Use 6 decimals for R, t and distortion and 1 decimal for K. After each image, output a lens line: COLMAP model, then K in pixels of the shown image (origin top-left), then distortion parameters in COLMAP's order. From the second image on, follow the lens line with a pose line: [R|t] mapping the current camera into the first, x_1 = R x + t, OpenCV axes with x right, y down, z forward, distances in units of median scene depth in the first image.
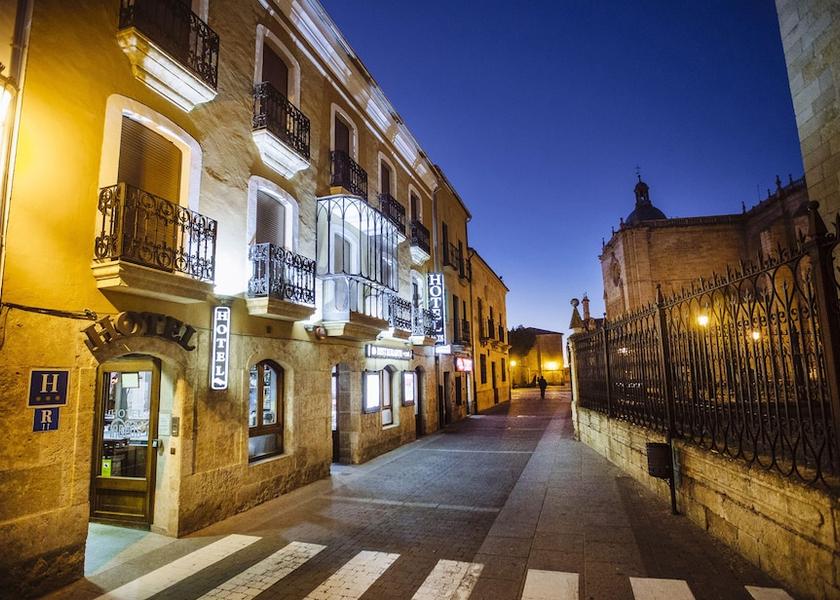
lens RADIAL K [[447.4, 0, 420.9], [0, 447.4, 314.1], [0, 0, 1]] dist [-0.051365, 0.018303]
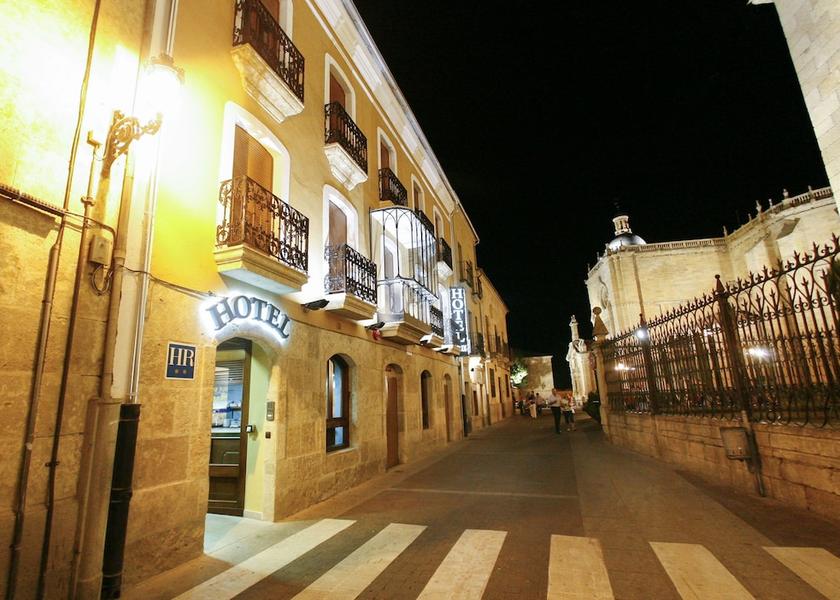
lens RADIAL K [[421.3, 0, 399.7], [0, 421.3, 303.6], [0, 0, 1]] dist [-0.014750, 0.000243]
pose [[0.999686, -0.011757, -0.022127, -0.201315], [0.009773, 0.996099, -0.087703, 0.081747], [0.023072, 0.087459, 0.995901, -0.003405]]
